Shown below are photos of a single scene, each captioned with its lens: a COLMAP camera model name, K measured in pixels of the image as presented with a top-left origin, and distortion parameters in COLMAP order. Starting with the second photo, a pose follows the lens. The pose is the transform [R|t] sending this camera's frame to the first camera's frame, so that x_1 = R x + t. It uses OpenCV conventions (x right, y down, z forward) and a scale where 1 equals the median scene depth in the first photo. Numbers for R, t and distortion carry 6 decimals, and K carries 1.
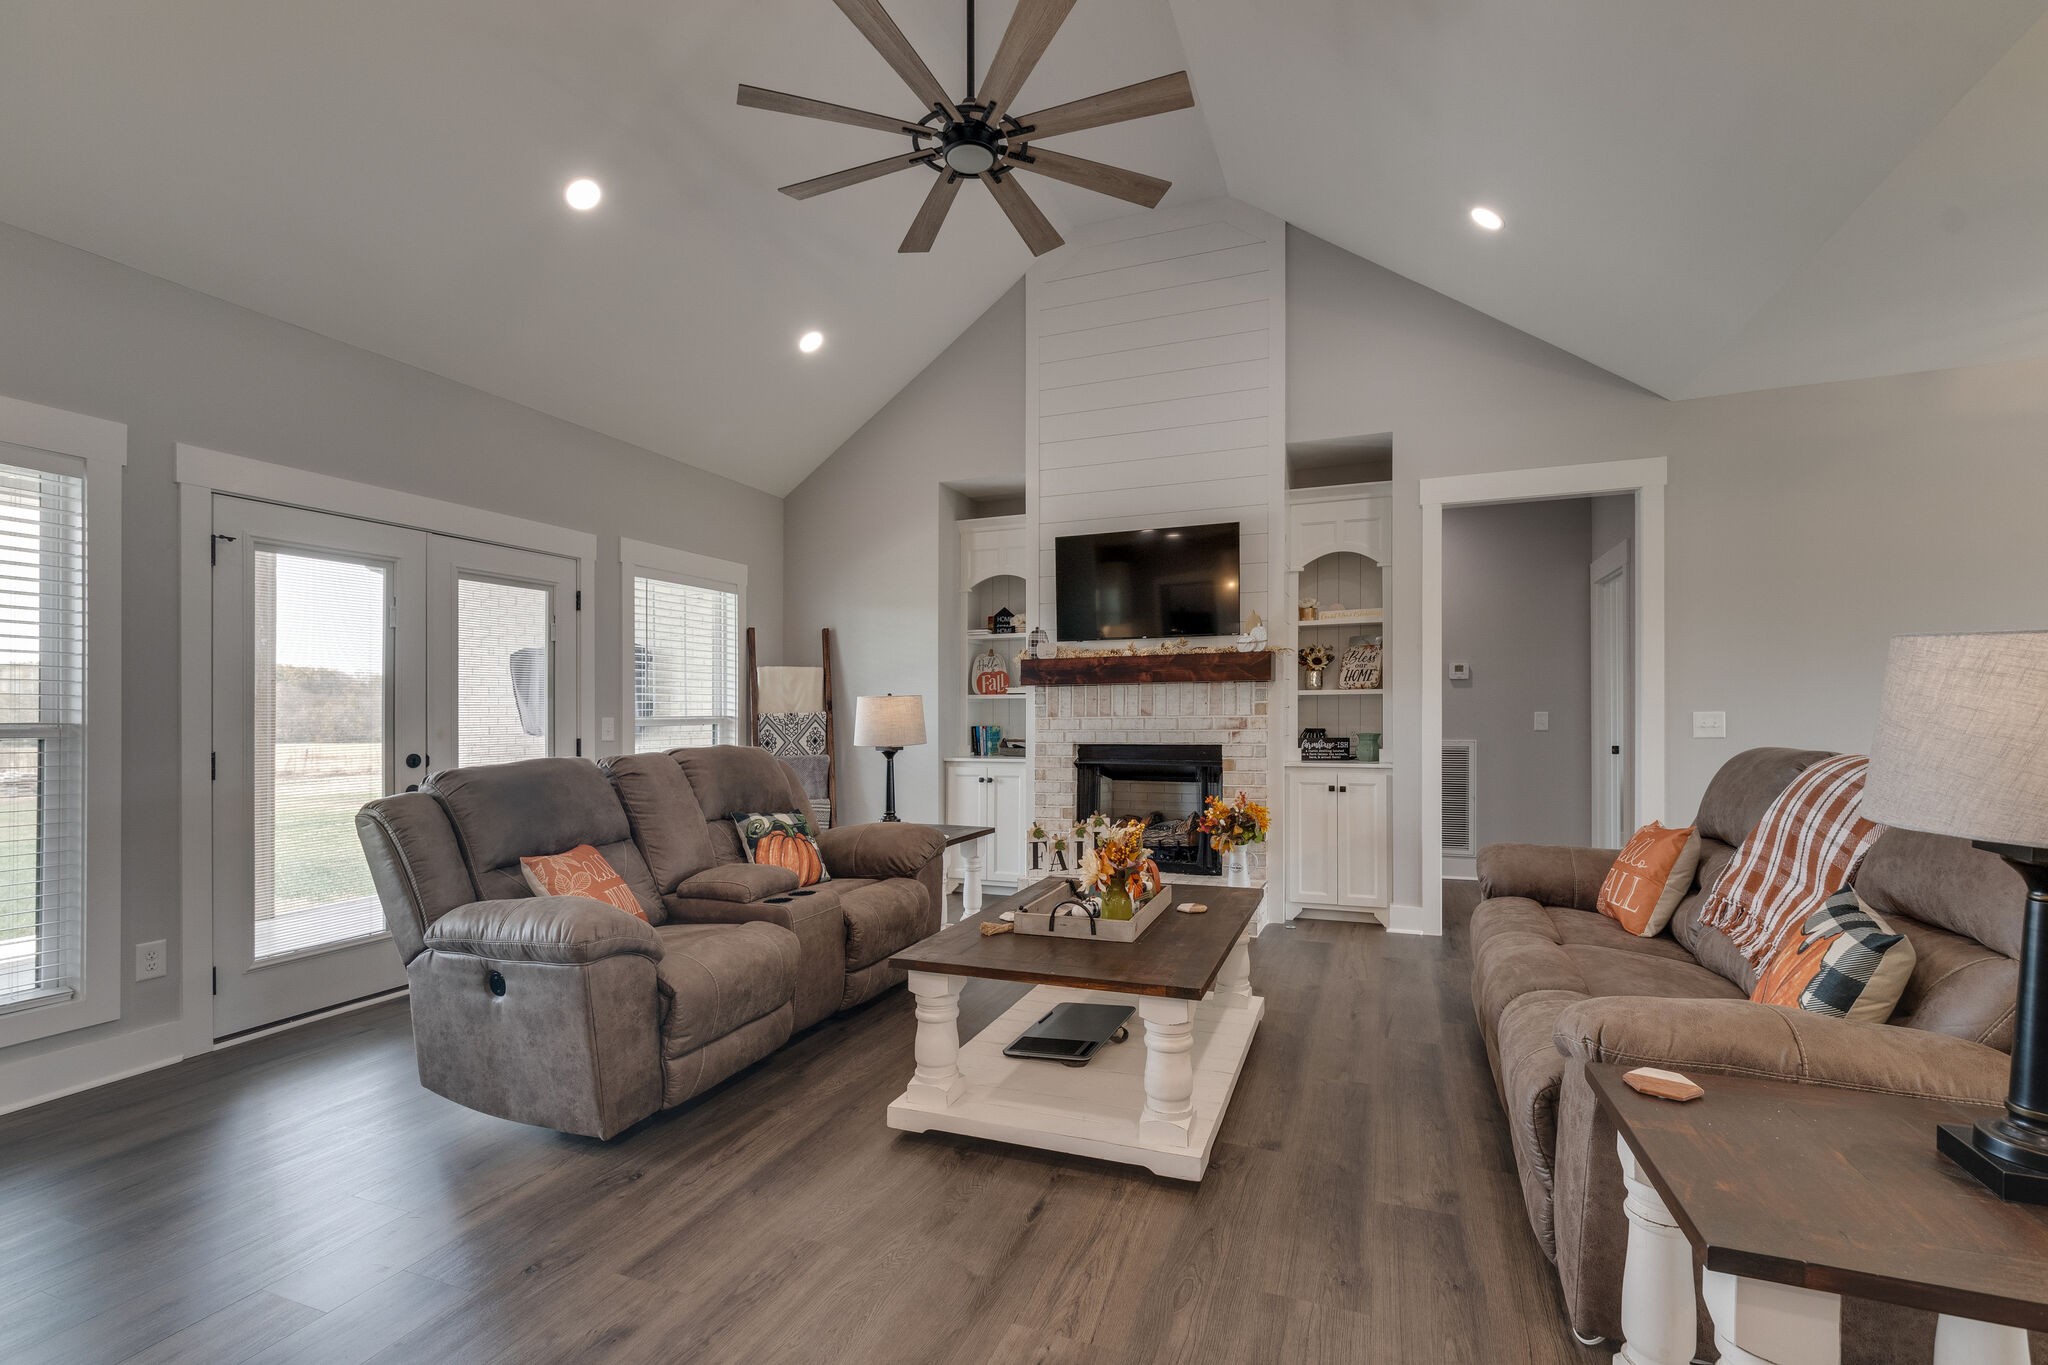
lens RADIAL K [[933.2, 0, 1020.6], [0, 933.2, 714.7], [0, 0, 1]] dist [0.000273, 0.000087]
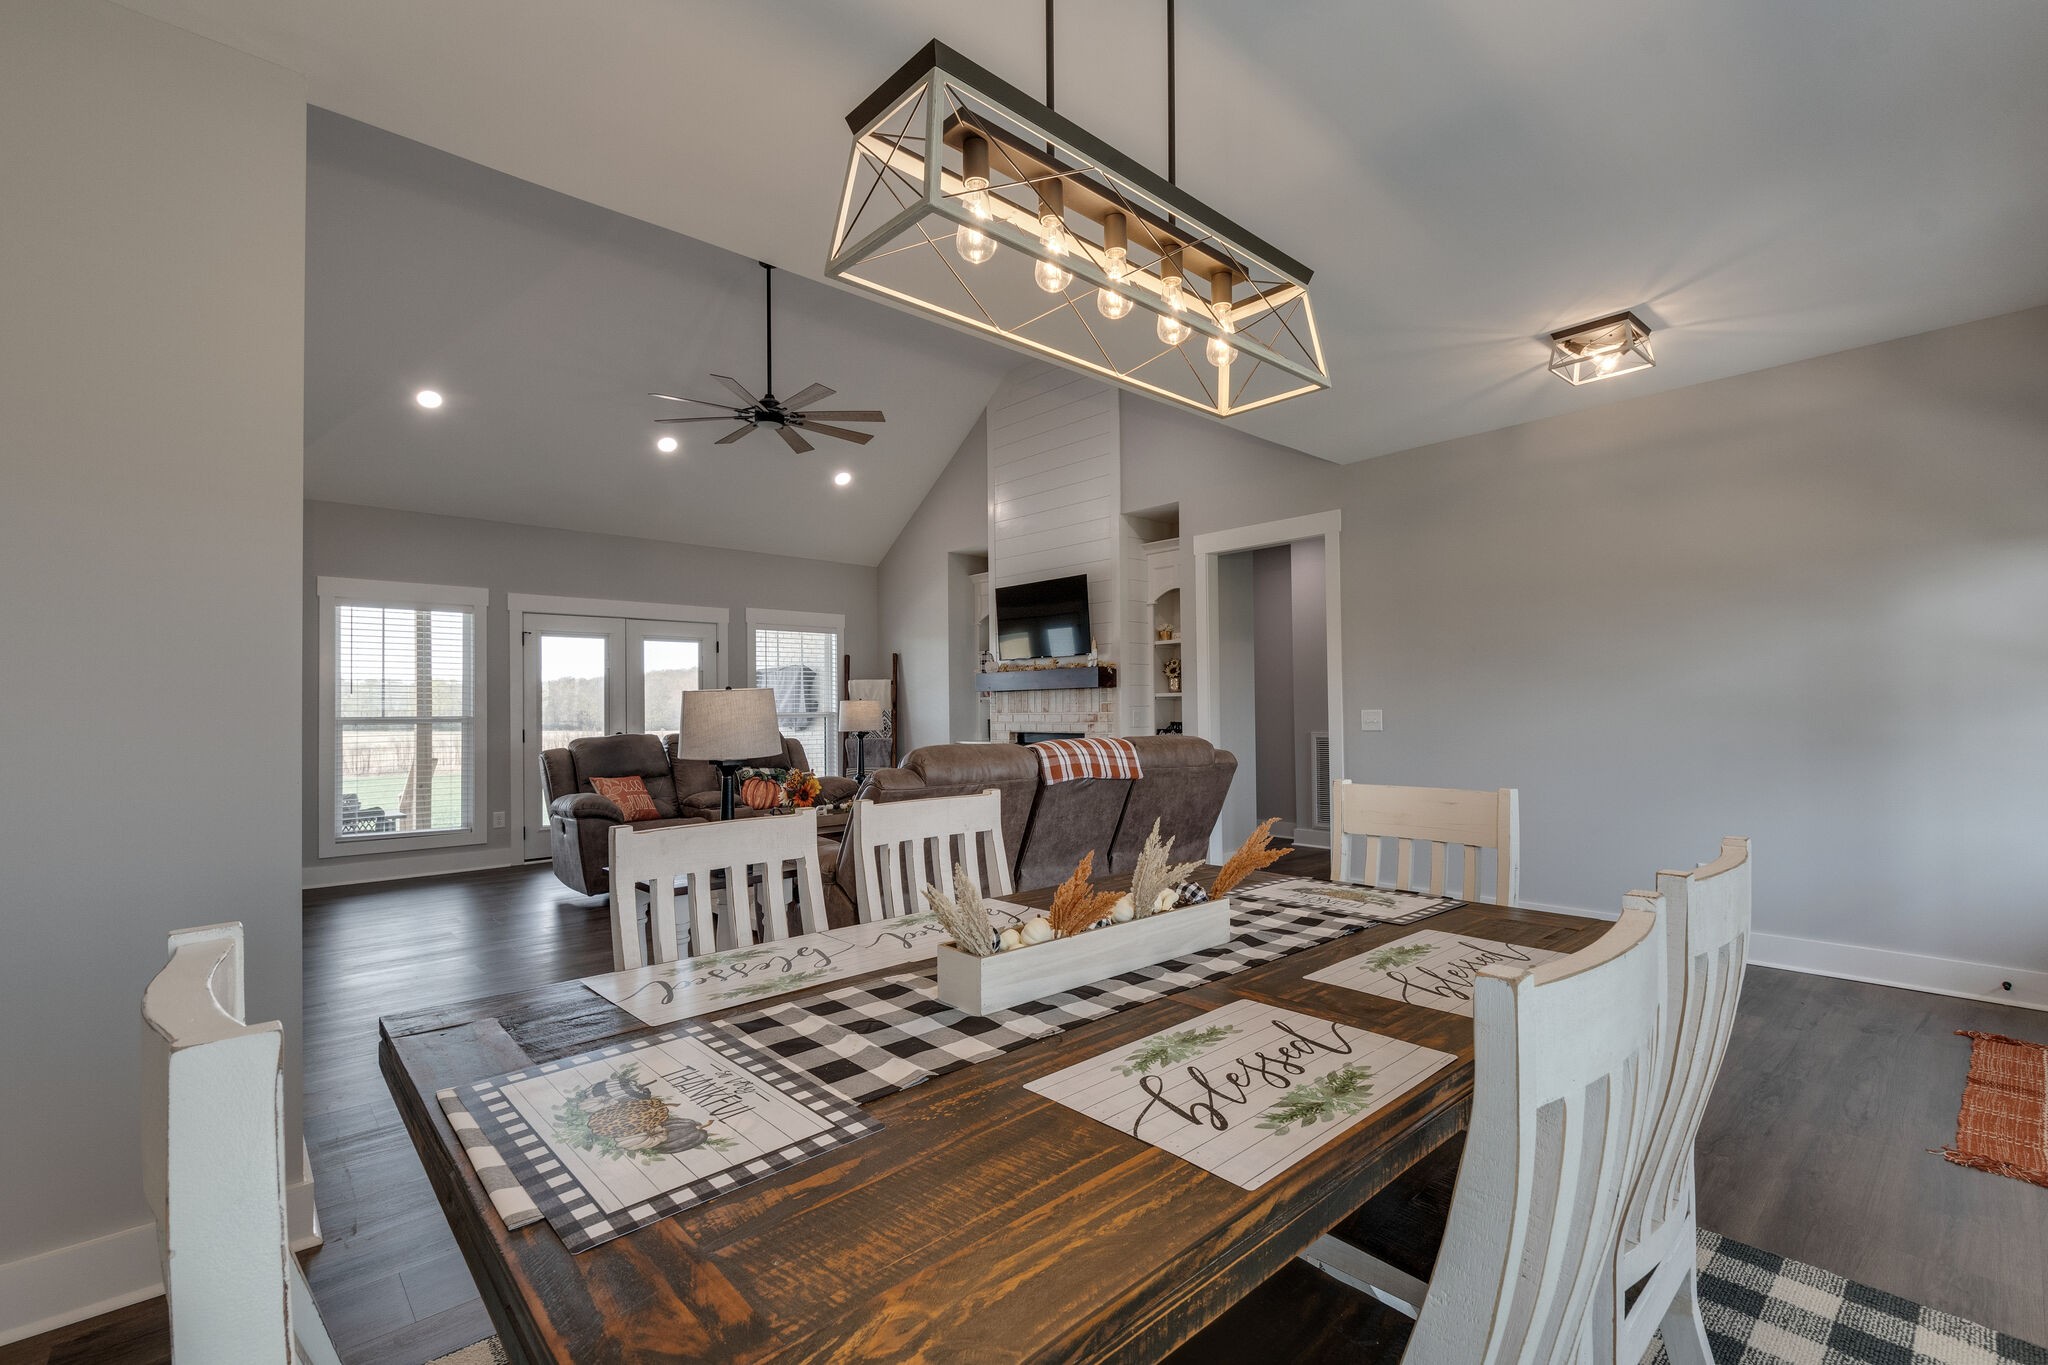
lens RADIAL K [[899.0, 0, 988.6], [0, 899.0, 678.2], [0, 0, 1]] dist [-0.000639, -0.000035]
pose [[0.887163, -0.015263, -0.461204, 0.712393], [-0.000300, 0.999434, -0.033652, -0.005148], [0.461457, 0.029993, 0.886656, -0.252145]]
